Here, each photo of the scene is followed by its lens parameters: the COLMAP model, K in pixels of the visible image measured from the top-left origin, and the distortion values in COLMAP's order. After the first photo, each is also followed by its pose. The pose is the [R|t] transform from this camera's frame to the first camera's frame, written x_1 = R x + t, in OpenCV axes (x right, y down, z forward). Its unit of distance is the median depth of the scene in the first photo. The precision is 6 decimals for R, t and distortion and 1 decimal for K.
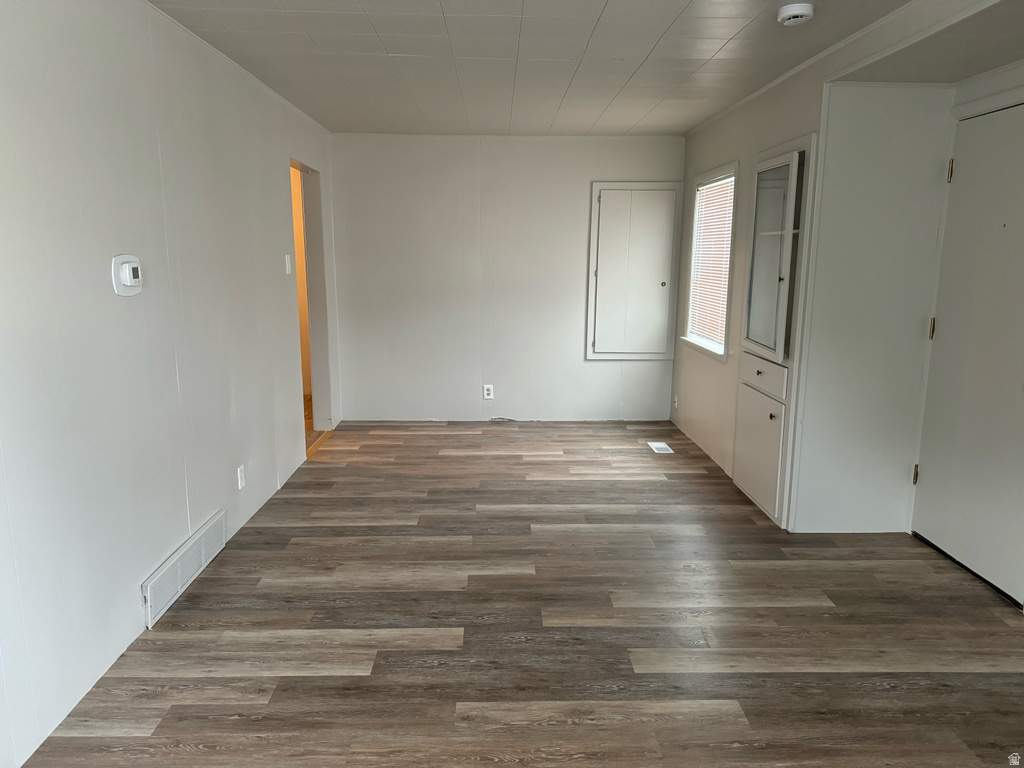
lens RADIAL K [[724.2, 0, 511.2], [0, 724.2, 384.3], [0, 0, 1]] dist [-0.002747, -0.001669]
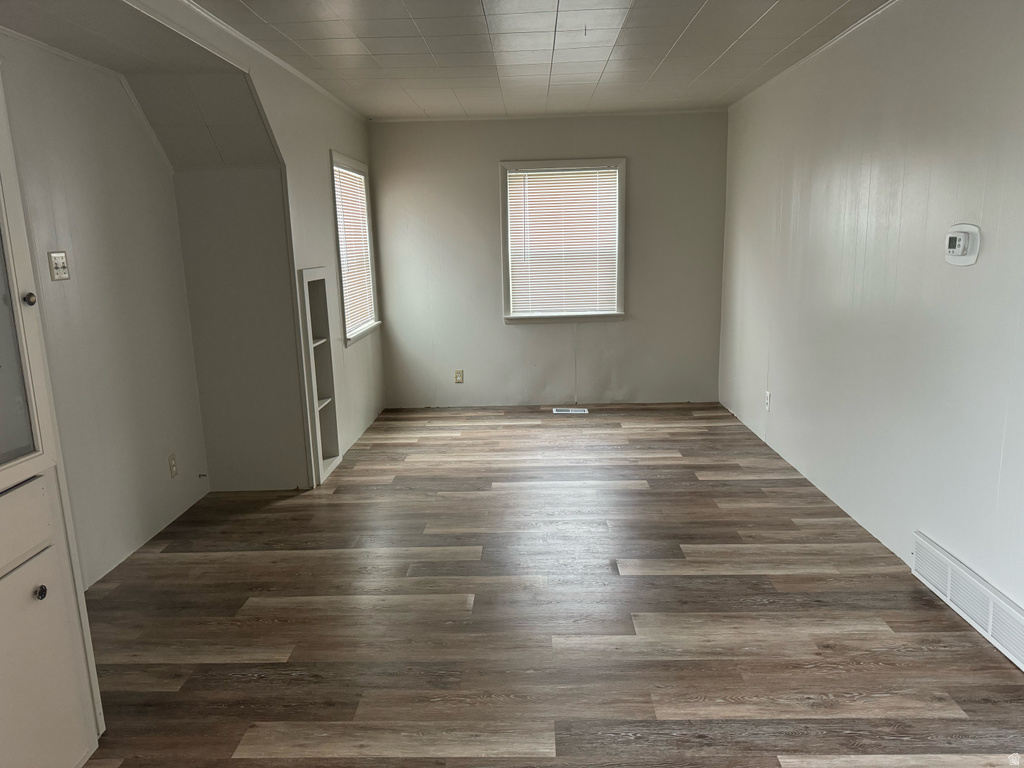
lens RADIAL K [[724.2, 0, 510.4], [0, 724.2, 383.4], [0, 0, 1]] dist [-0.002747, -0.001669]
pose [[-0.998655, 0.014925, 0.049656, 0.041200], [0.032660, 0.924878, 0.378858, -0.345114], [-0.040271, 0.379970, -0.924122, 1.881739]]
